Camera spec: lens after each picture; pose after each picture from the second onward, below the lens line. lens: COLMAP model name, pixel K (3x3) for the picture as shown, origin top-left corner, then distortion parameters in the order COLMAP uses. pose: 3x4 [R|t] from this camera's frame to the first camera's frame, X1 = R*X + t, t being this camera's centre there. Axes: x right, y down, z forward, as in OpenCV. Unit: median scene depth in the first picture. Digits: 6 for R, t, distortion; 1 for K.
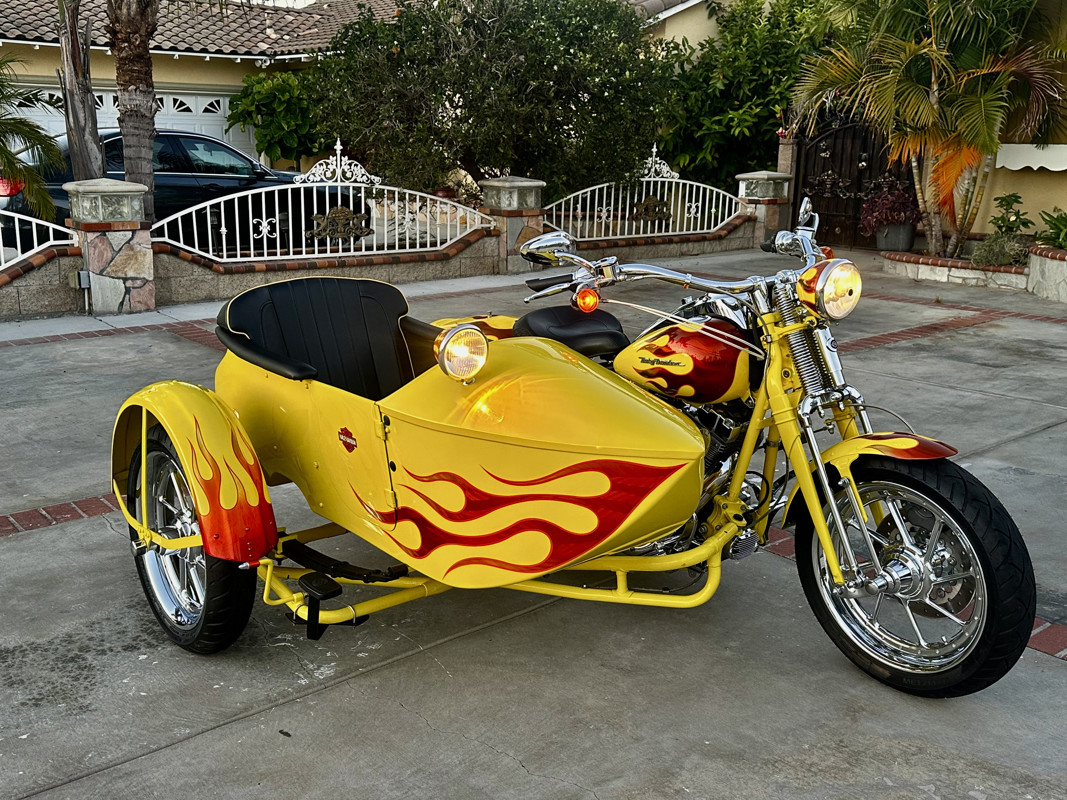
lens RADIAL K [[1072.0, 0, 533.6], [0, 1072.0, 403.5], [0, 0, 1]] dist [0.030162, 0.000000]
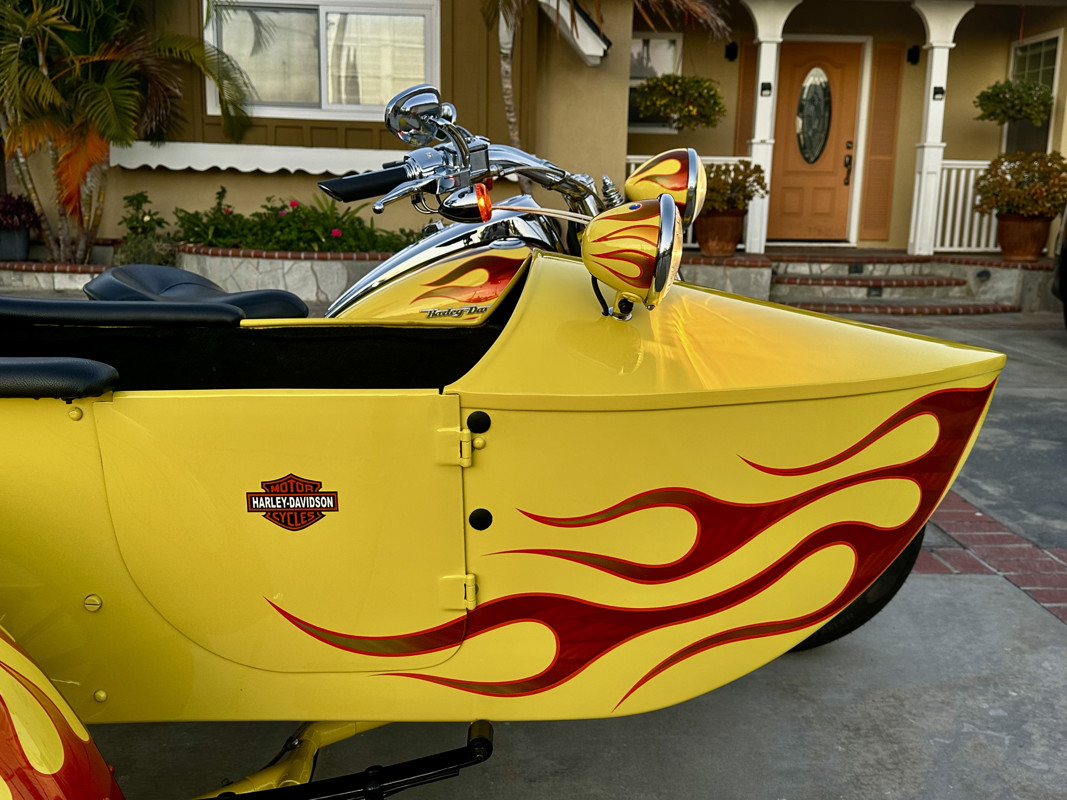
lens RADIAL K [[1072.0, 0, 538.2], [0, 1072.0, 399.3], [0, 0, 1]] dist [0.030162, 0.000000]
pose [[0.591856, -0.146454, 0.792627, -0.130218], [0.176014, 0.983106, 0.050219, -0.003382], [-0.786591, 0.109791, 0.607635, 0.185264]]
